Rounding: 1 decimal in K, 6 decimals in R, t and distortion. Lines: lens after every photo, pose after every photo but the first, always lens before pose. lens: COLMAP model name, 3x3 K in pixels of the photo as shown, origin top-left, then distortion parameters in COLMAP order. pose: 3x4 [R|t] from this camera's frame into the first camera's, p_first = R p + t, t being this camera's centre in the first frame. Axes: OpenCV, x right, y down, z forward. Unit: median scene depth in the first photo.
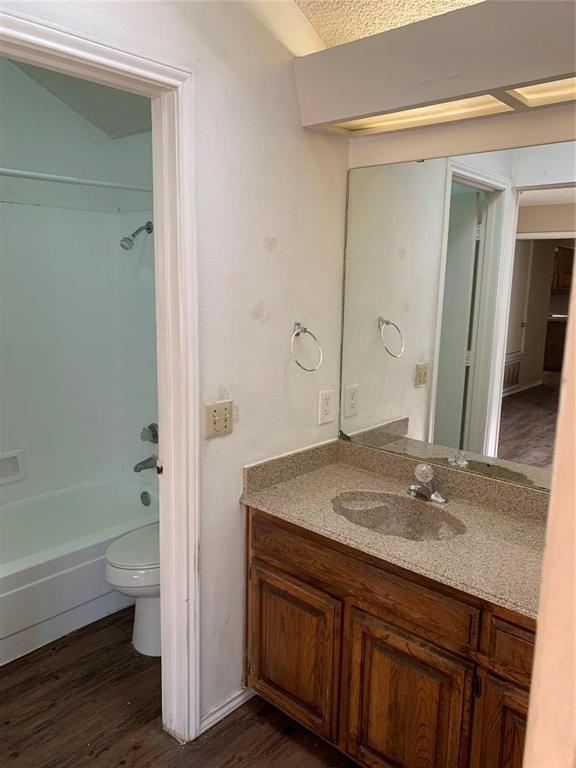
lens RADIAL K [[590.7, 0, 297.0], [0, 590.7, 380.3], [0, 0, 1]] dist [0.012560, -0.004399]
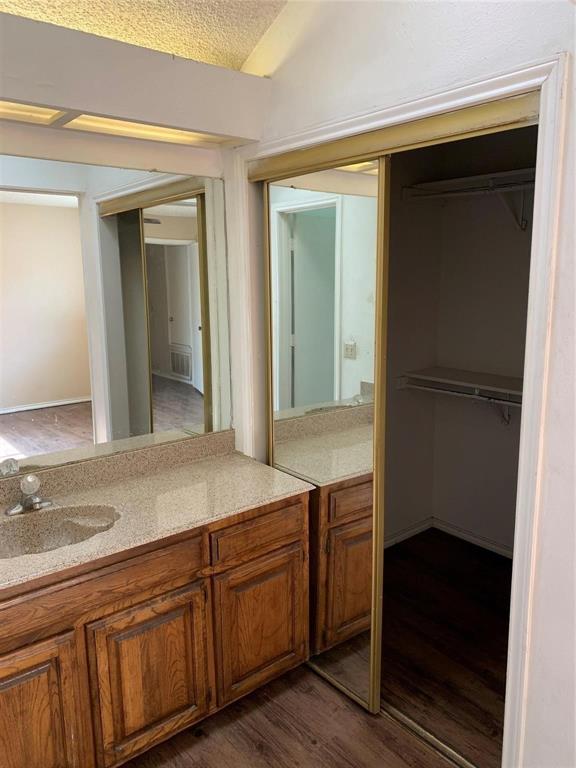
lens RADIAL K [[590.7, 0, 297.0], [0, 590.7, 380.3], [0, 0, 1]] dist [0.012560, -0.004399]
pose [[0.143854, -0.197588, 0.969673, -0.748765], [0.184612, 0.968021, 0.169864, -0.107952], [-0.972227, 0.154578, 0.175731, 0.457748]]
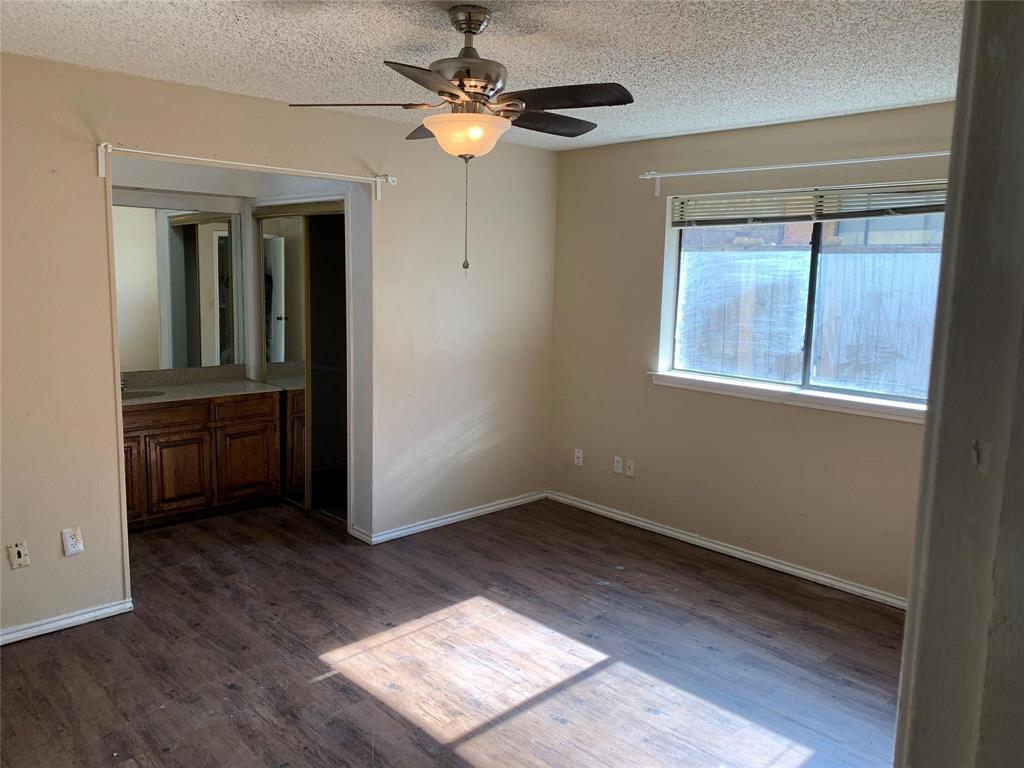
lens RADIAL K [[764.8, 0, 512.0], [0, 764.8, 366.2], [0, 0, 1]] dist [0.005063, -0.000885]
pose [[0.072079, -0.148900, 0.986222, -2.441291], [0.155628, 0.978362, 0.136339, -0.008977], [-0.985183, 0.143656, 0.093692, -0.516085]]
